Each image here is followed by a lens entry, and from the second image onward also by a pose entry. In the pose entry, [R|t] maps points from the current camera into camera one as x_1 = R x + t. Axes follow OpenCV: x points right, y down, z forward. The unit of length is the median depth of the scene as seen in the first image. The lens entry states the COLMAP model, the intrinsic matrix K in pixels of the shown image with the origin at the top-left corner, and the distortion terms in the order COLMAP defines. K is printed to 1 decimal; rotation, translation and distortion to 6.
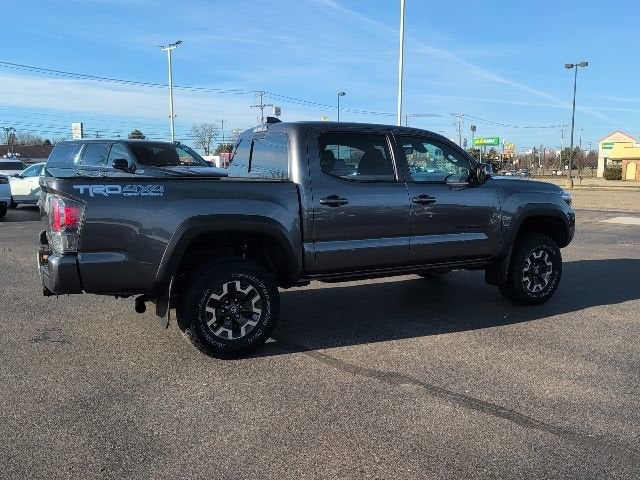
lens RADIAL K [[543.6, 0, 319.2], [0, 543.6, 236.2], [0, 0, 1]] dist [0.012824, -0.004688]
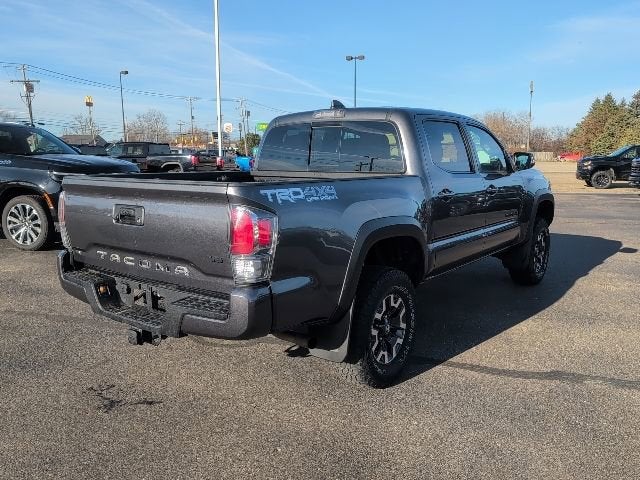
lens RADIAL K [[543.6, 0, 319.2], [0, 543.6, 236.2], [0, 0, 1]] dist [0.012824, -0.004688]
pose [[0.917783, -0.066605, 0.391456, -0.568125], [0.055909, 0.997687, 0.038671, -0.047174], [-0.393126, -0.013605, 0.919384, 0.253151]]
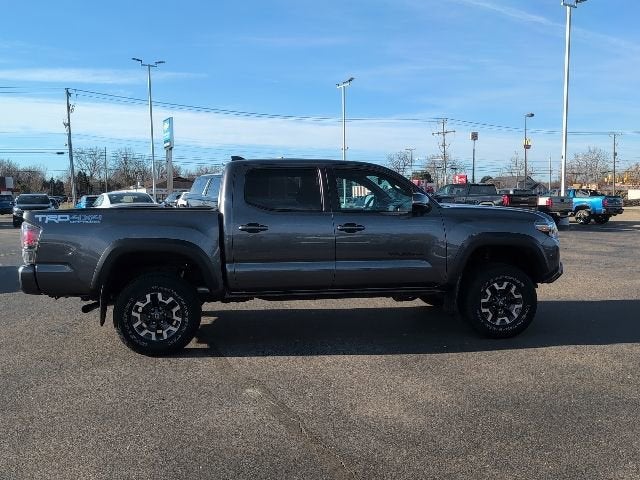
lens RADIAL K [[556.3, 0, 320.0], [0, 556.3, 240.0], [0, 0, 1]] dist [-0.006303, 0.004596]
pose [[0.932541, 0.013902, -0.360796, 0.618303], [-0.030551, 0.998713, -0.040484, 0.003650], [0.359769, 0.048776, 0.931766, -0.038873]]
